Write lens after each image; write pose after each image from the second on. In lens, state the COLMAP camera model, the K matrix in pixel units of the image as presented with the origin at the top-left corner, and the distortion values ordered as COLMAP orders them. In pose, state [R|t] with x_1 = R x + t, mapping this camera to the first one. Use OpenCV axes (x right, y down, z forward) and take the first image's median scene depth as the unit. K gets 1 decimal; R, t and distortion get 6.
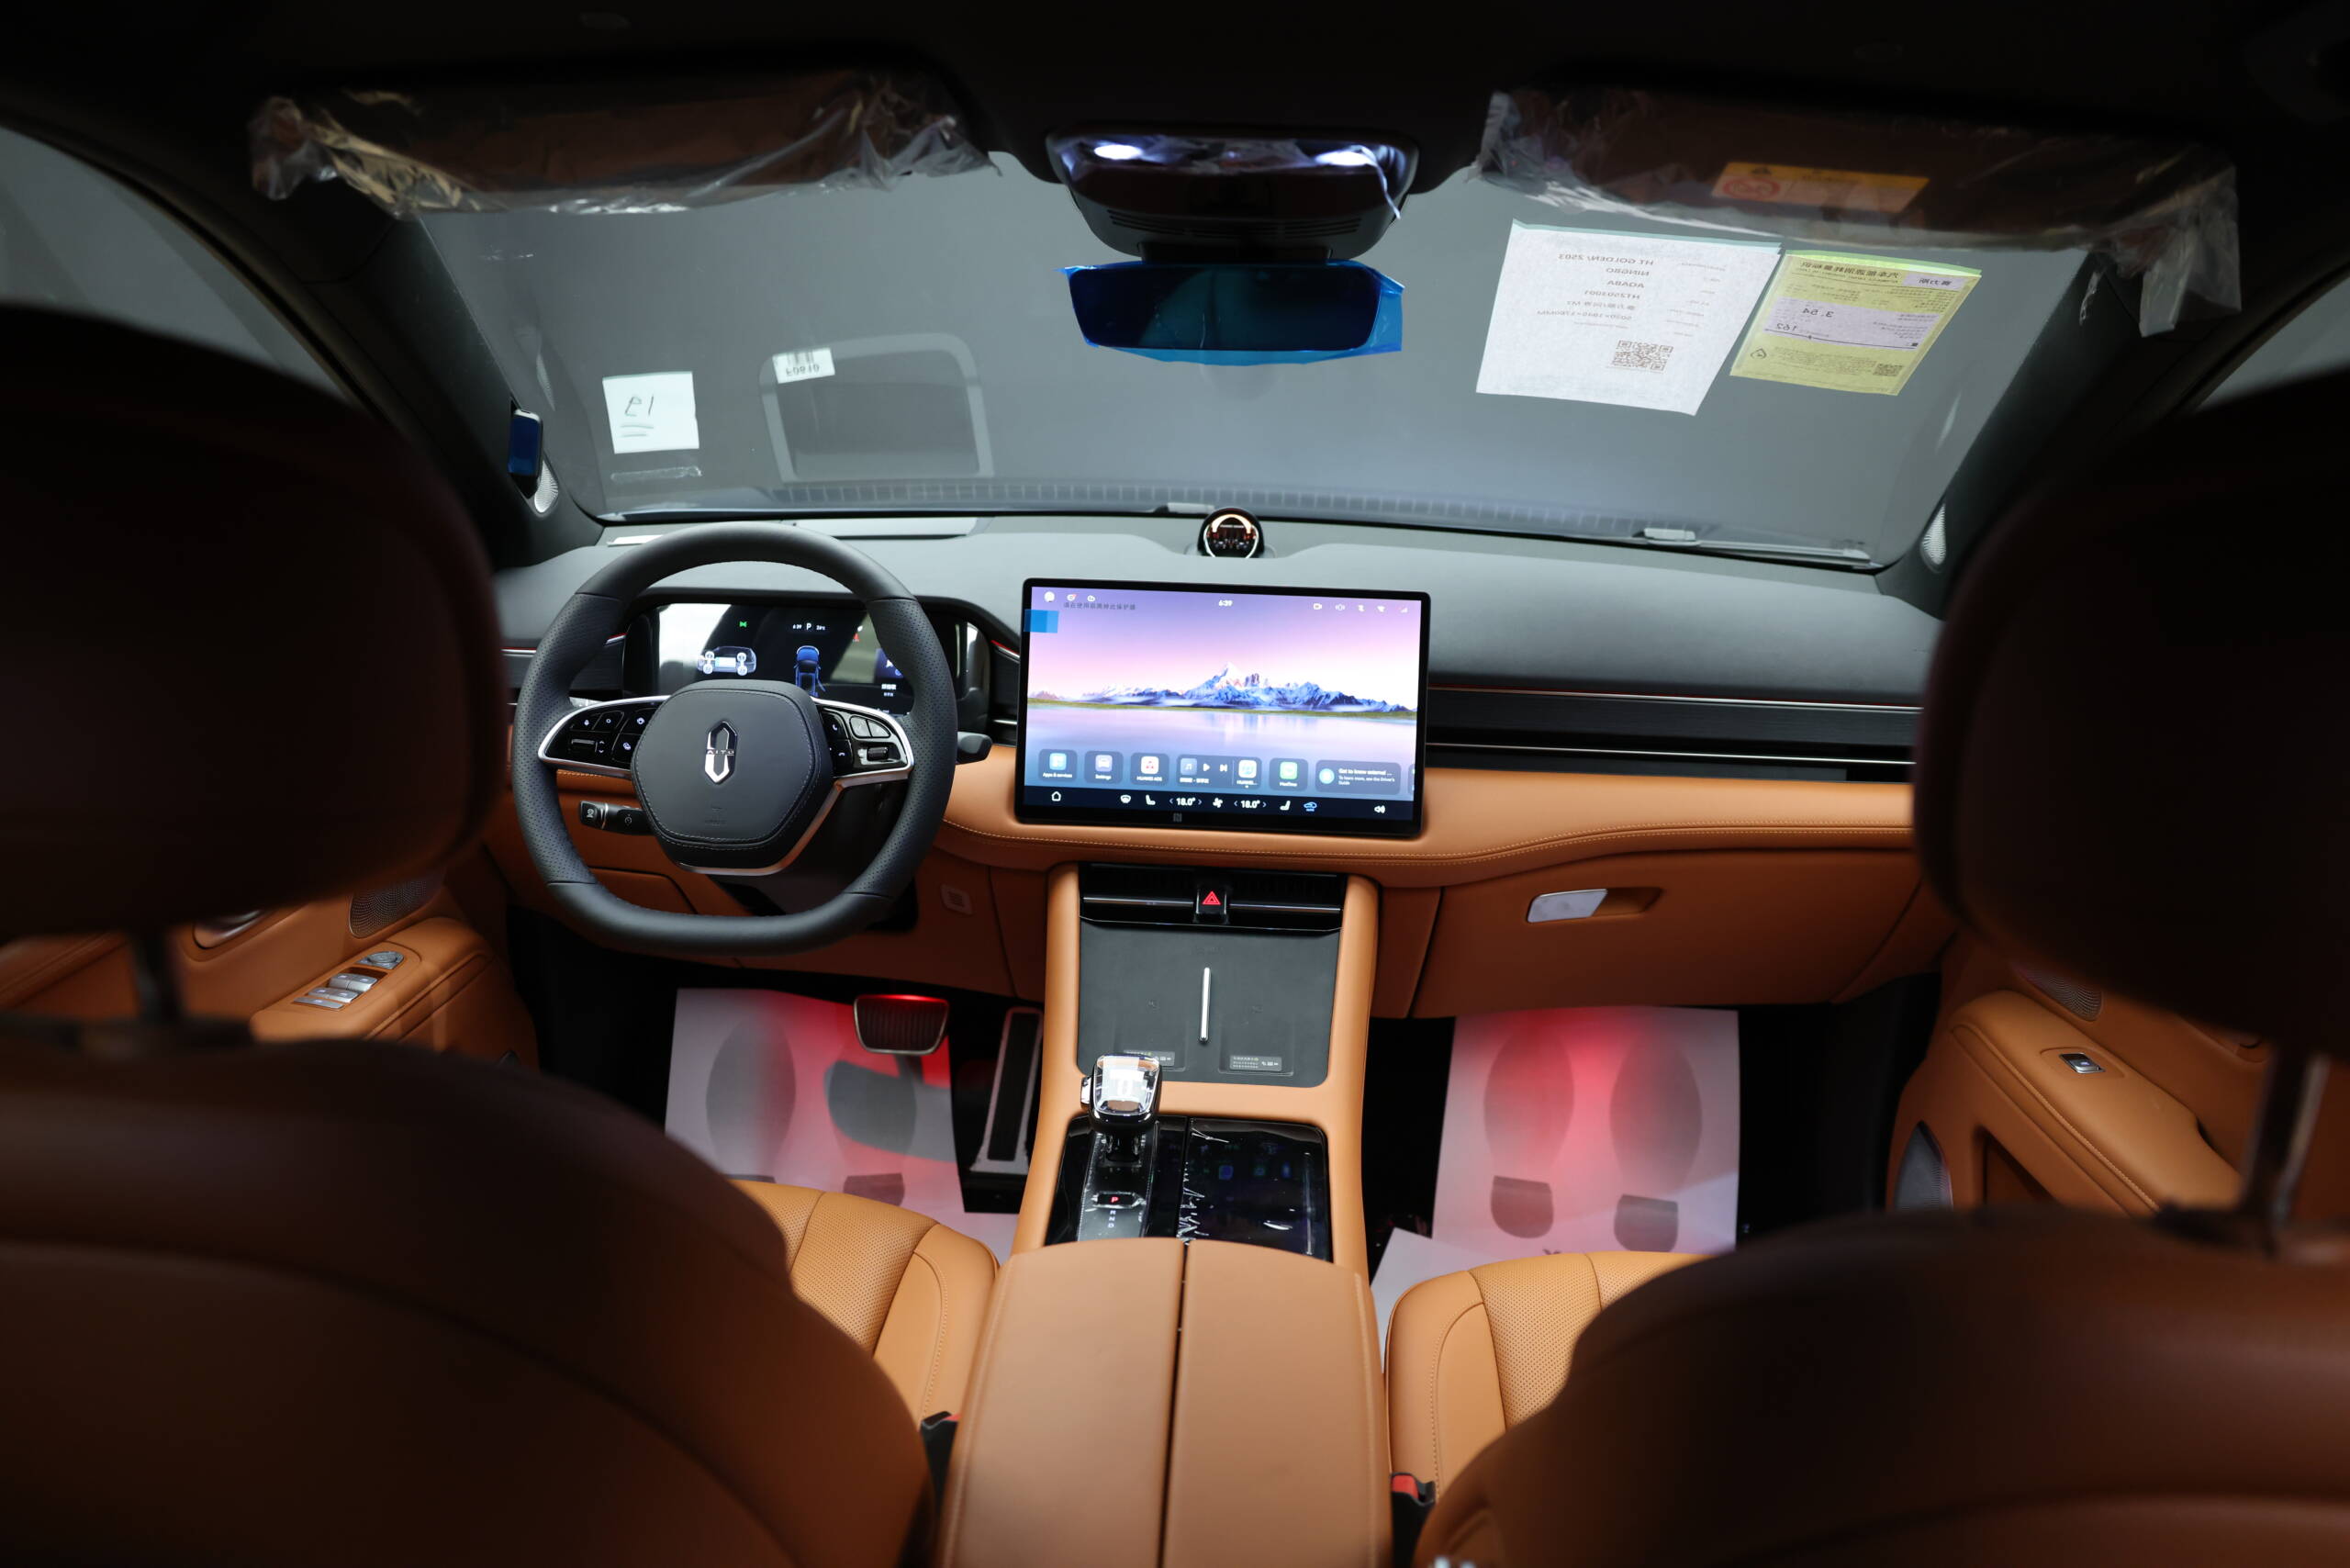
lens RADIAL K [[1623.6, 0, 1176.7], [0, 1623.6, 807.8], [0, 0, 1]] dist [-0.122507, 0.111356]
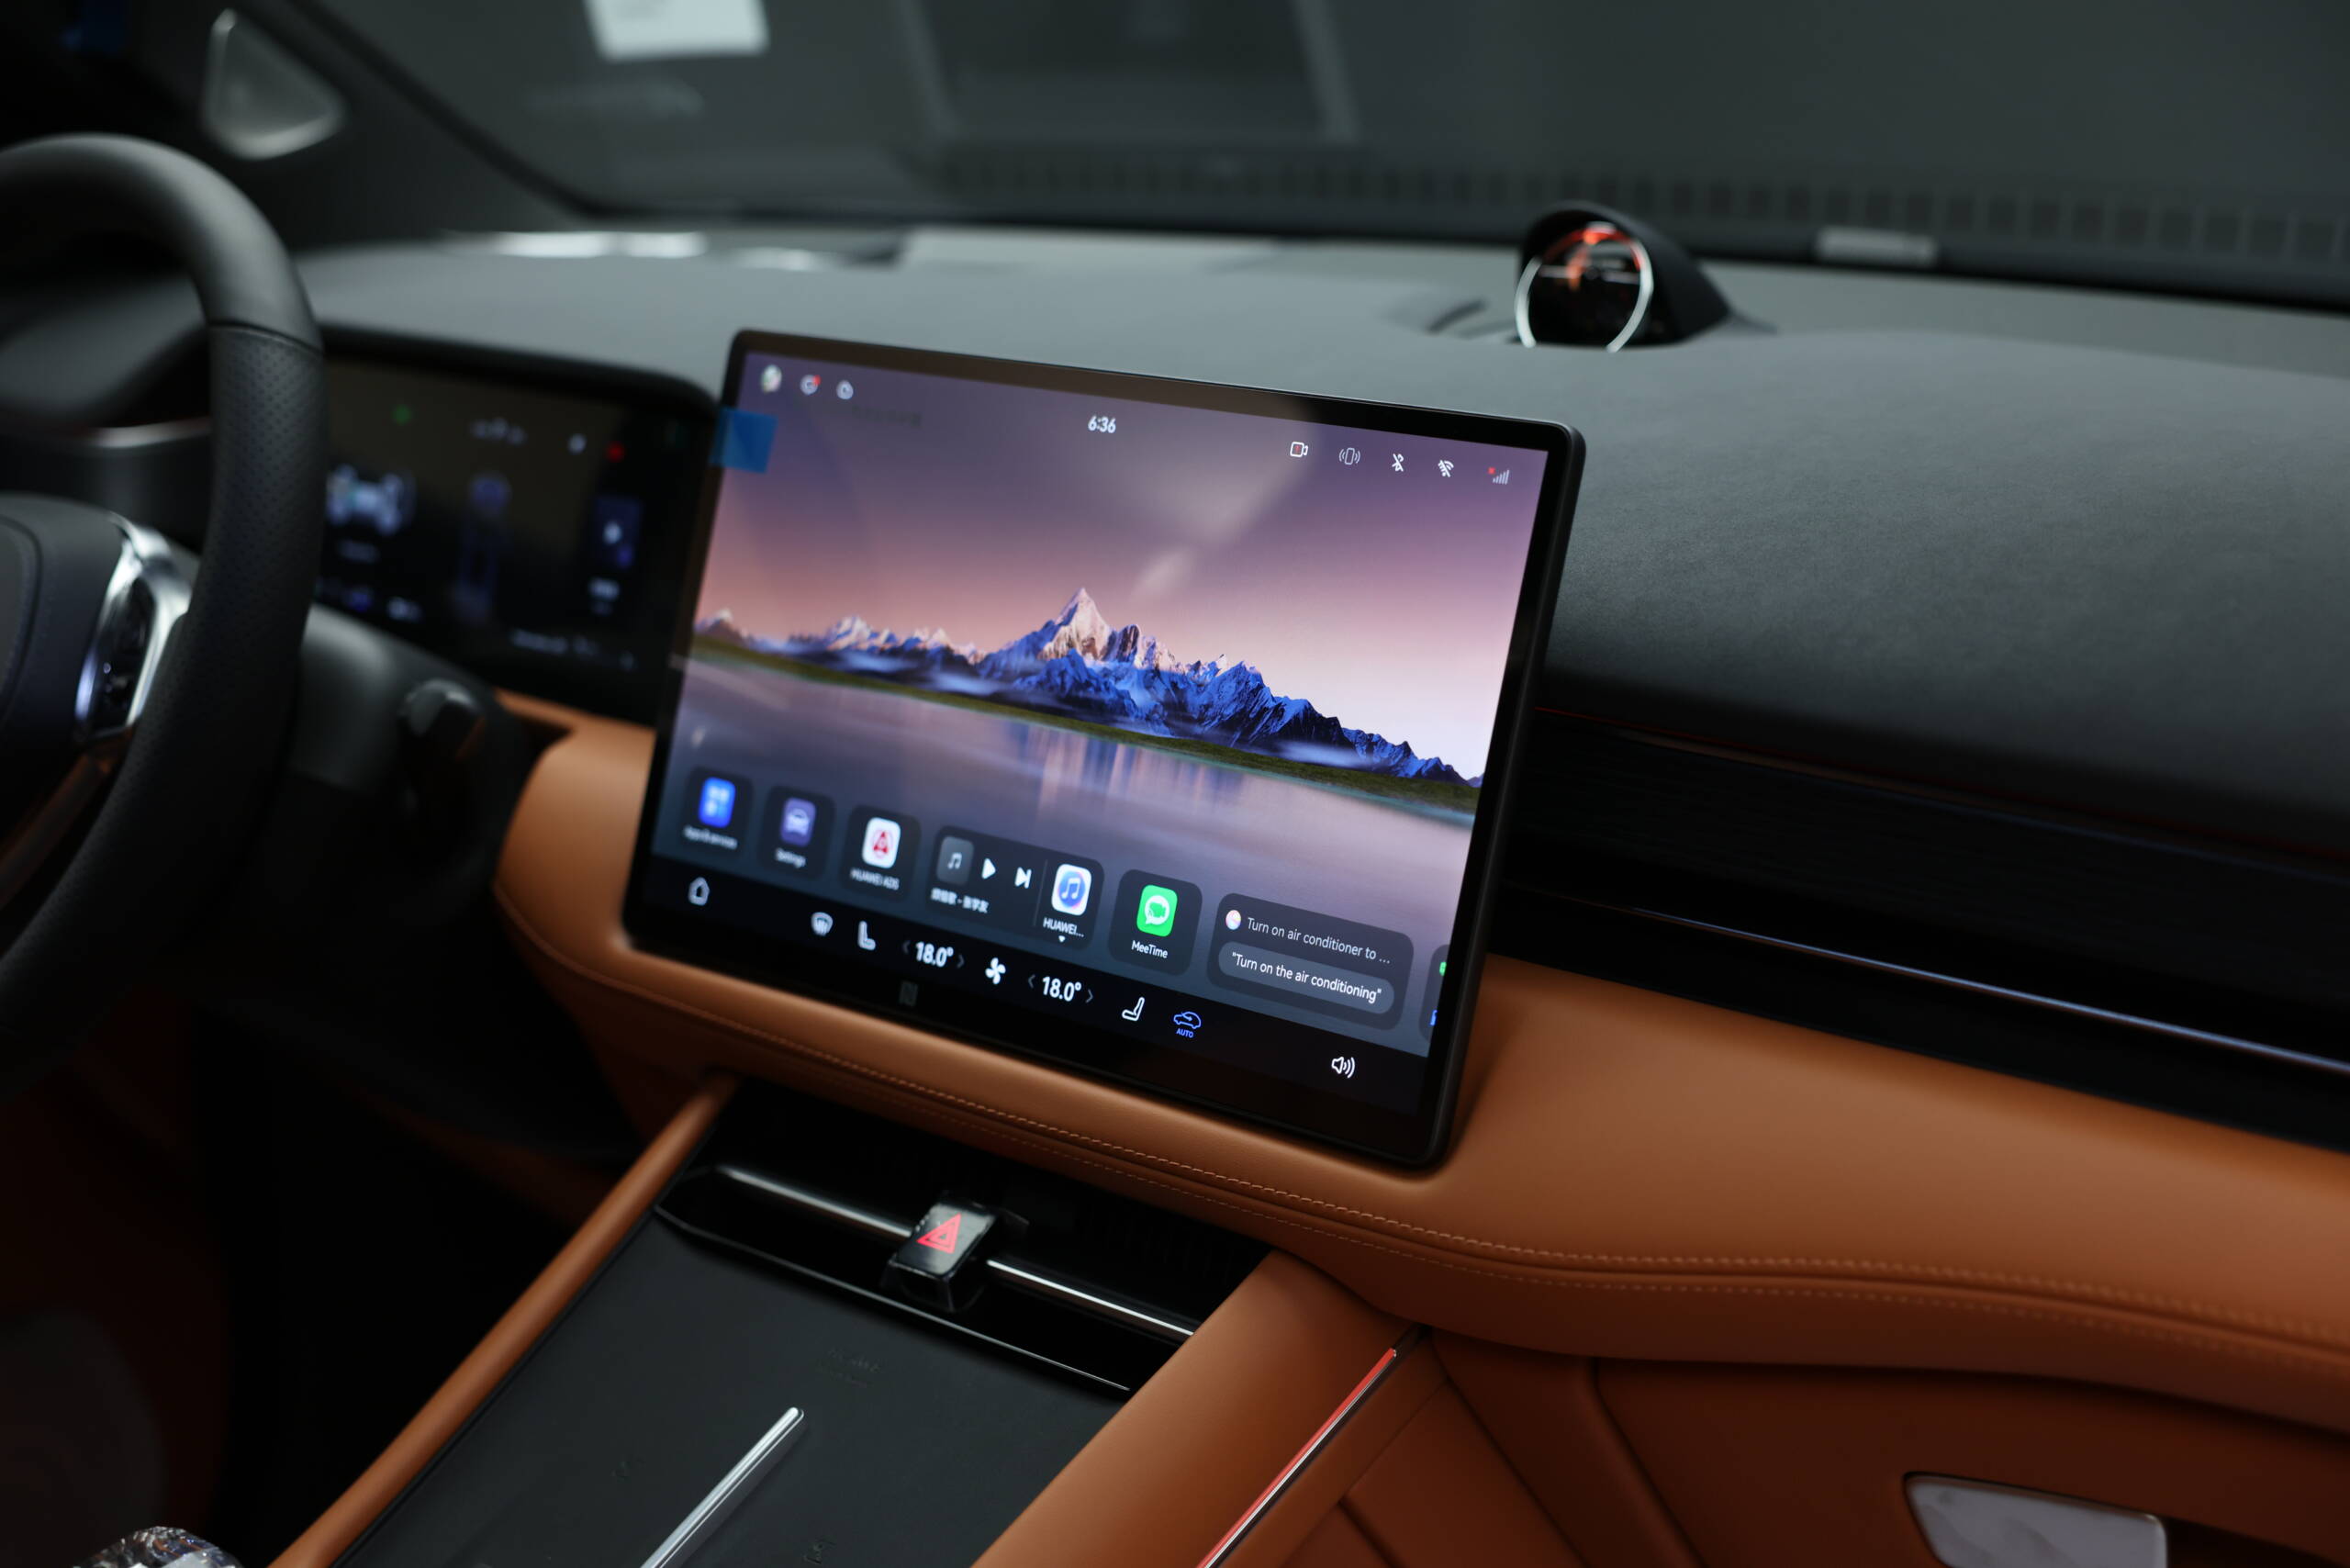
lens RADIAL K [[3663.5, 0, 1175.0], [0, 3663.5, 784.0], [0, 0, 1]] dist [0.181845, 0.060468]
pose [[0.767431, 0.124098, -0.629007, 0.561739], [-0.177426, 0.983880, -0.022359, -0.032820], [0.616092, 0.128762, 0.777078, 0.389571]]
